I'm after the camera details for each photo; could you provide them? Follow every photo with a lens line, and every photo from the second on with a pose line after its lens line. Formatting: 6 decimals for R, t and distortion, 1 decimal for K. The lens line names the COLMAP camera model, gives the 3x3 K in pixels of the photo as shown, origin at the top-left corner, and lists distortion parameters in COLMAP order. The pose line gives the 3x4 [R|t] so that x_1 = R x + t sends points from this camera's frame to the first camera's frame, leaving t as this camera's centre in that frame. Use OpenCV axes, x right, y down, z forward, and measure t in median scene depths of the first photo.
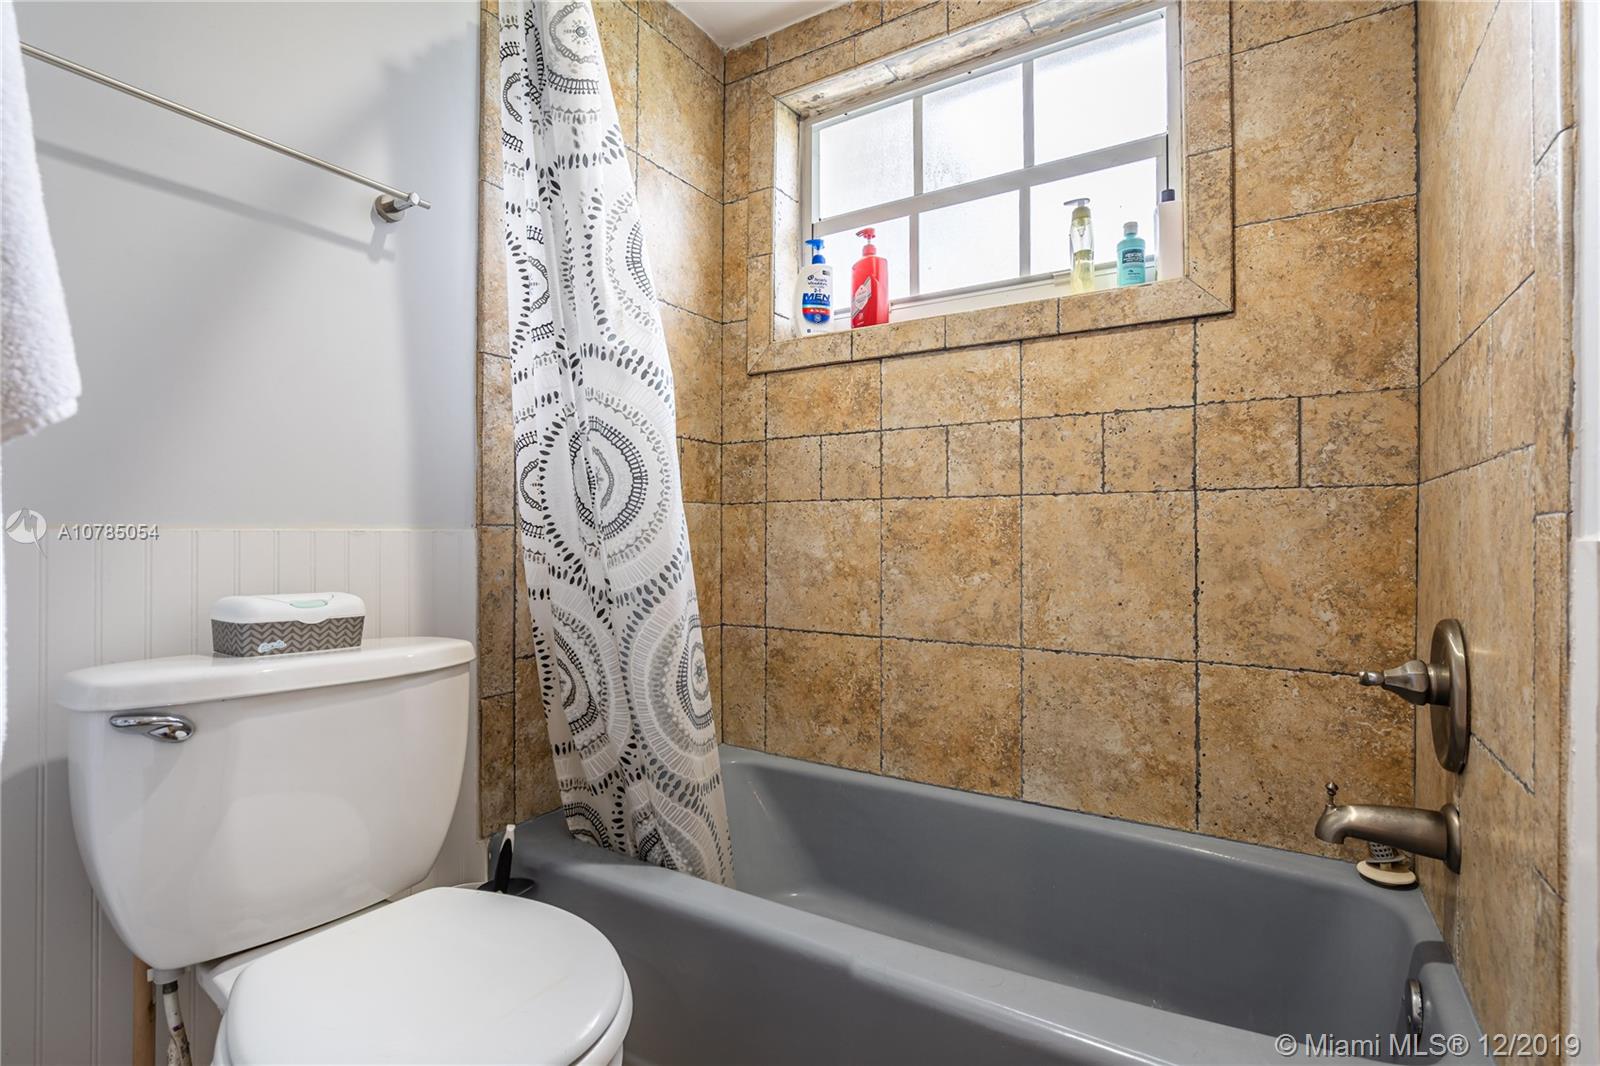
lens RADIAL K [[731.4, 0, 799.5], [0, 731.4, 537.7], [0, 0, 1]] dist [-0.000560, 0.000942]
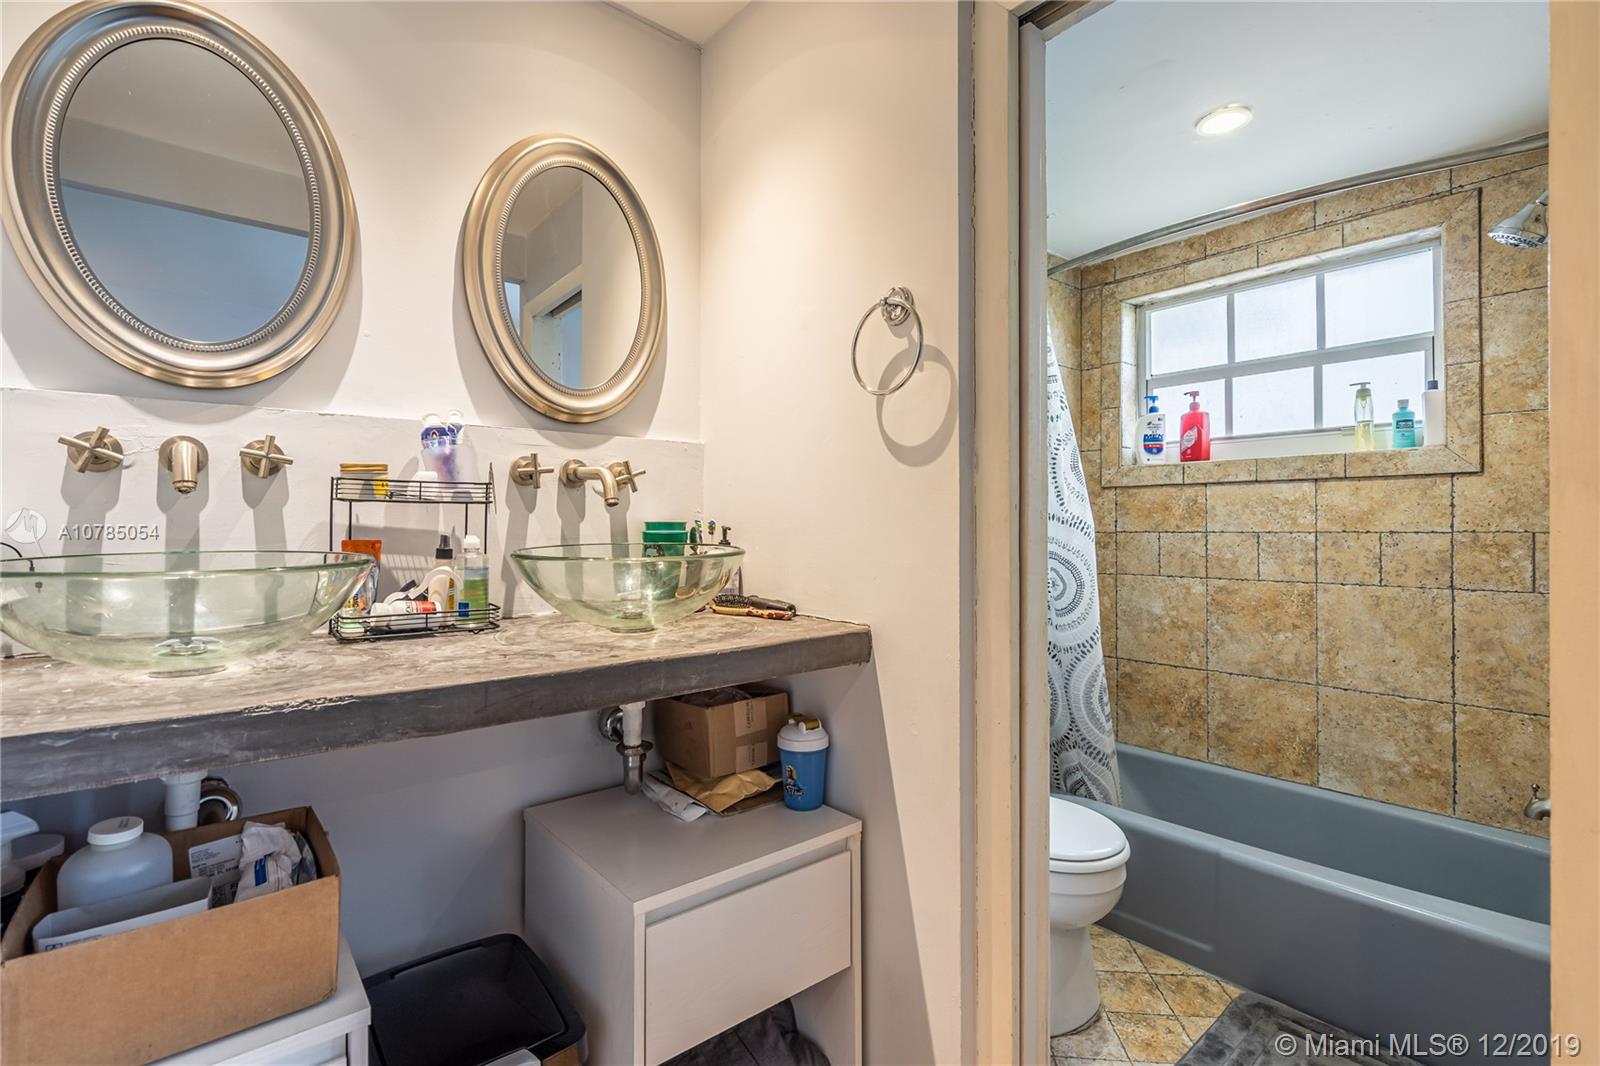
lens RADIAL K [[731.4, 0, 806.3], [0, 731.4, 526.8], [0, 0, 1]] dist [-0.000560, 0.000942]
pose [[0.955759, -0.002121, -0.294142, -0.270522], [0.001570, 0.999997, -0.002108, -0.182601], [0.294146, 0.001553, 0.955759, -0.785089]]
